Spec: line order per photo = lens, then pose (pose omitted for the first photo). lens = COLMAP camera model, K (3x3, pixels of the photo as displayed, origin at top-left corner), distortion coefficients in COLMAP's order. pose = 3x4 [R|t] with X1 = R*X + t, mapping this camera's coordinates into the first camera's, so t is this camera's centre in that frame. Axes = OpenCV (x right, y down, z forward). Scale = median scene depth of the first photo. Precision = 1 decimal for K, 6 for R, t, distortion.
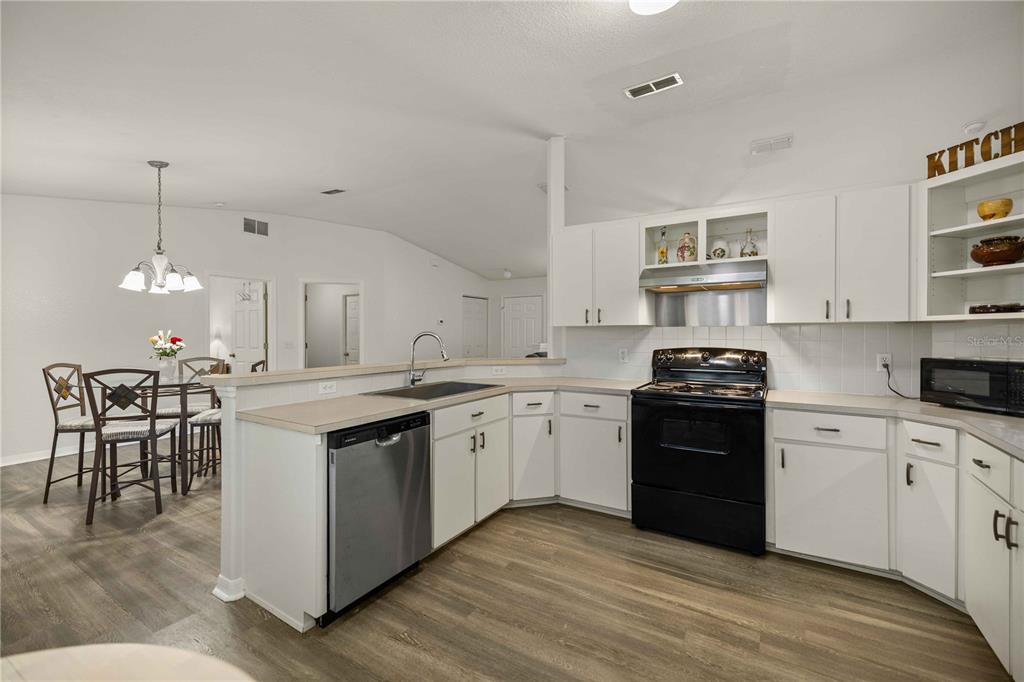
lens RADIAL K [[434.5, 0, 510.9], [0, 434.5, 337.5], [0, 0, 1]] dist [0.002743, -0.000500]
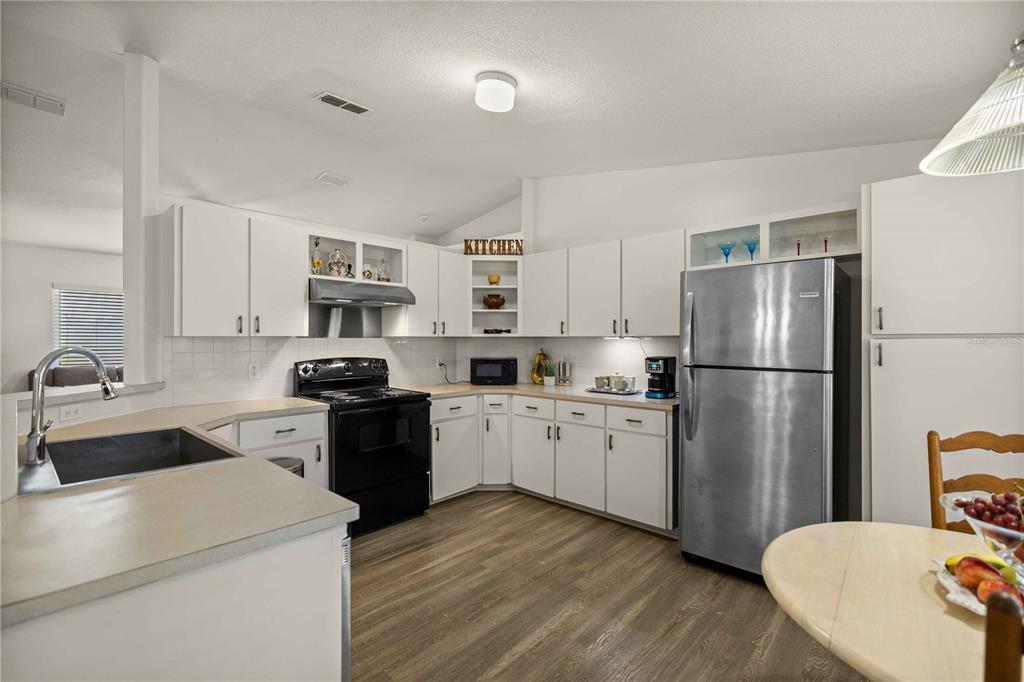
lens RADIAL K [[455.7, 0, 512.4], [0, 455.7, 339.5], [0, 0, 1]] dist [-0.013150, -0.000158]
pose [[0.187560, 0.001209, 0.982252, -0.771468], [0.007317, 0.999970, -0.002628, -0.021003], [-0.982226, 0.007680, 0.187546, 0.493945]]
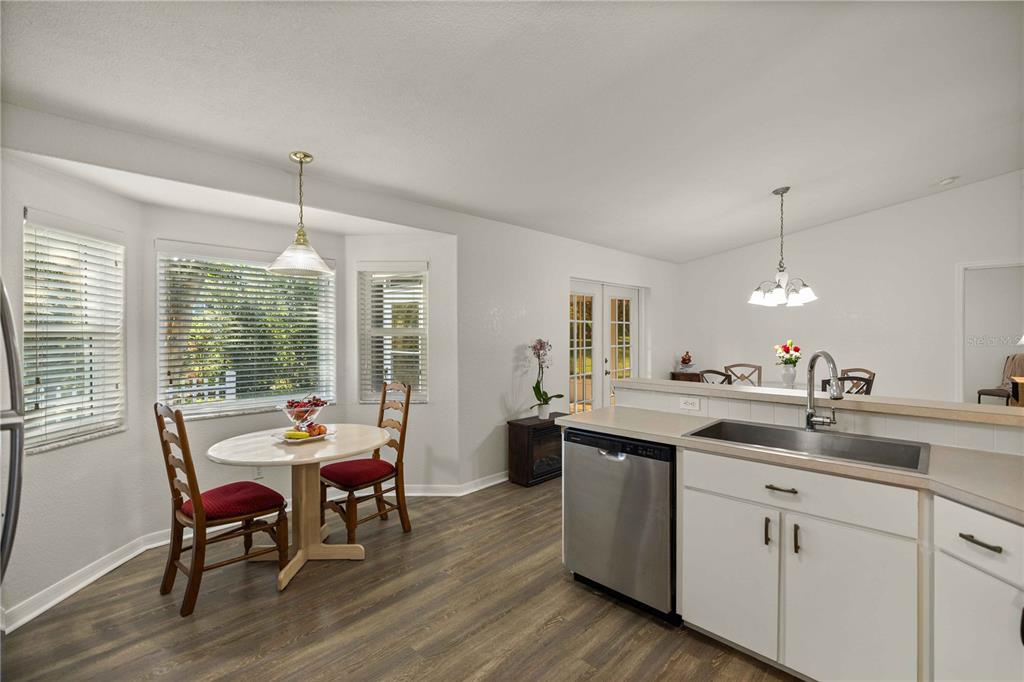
lens RADIAL K [[455.7, 0, 508.7], [0, 455.7, 343.8], [0, 0, 1]] dist [-0.013150, -0.000158]
pose [[-0.223071, 0.024158, -0.974503, 0.716689], [-0.010563, 0.999574, 0.027197, -0.048094], [0.974745, 0.016361, -0.222720, 0.875667]]
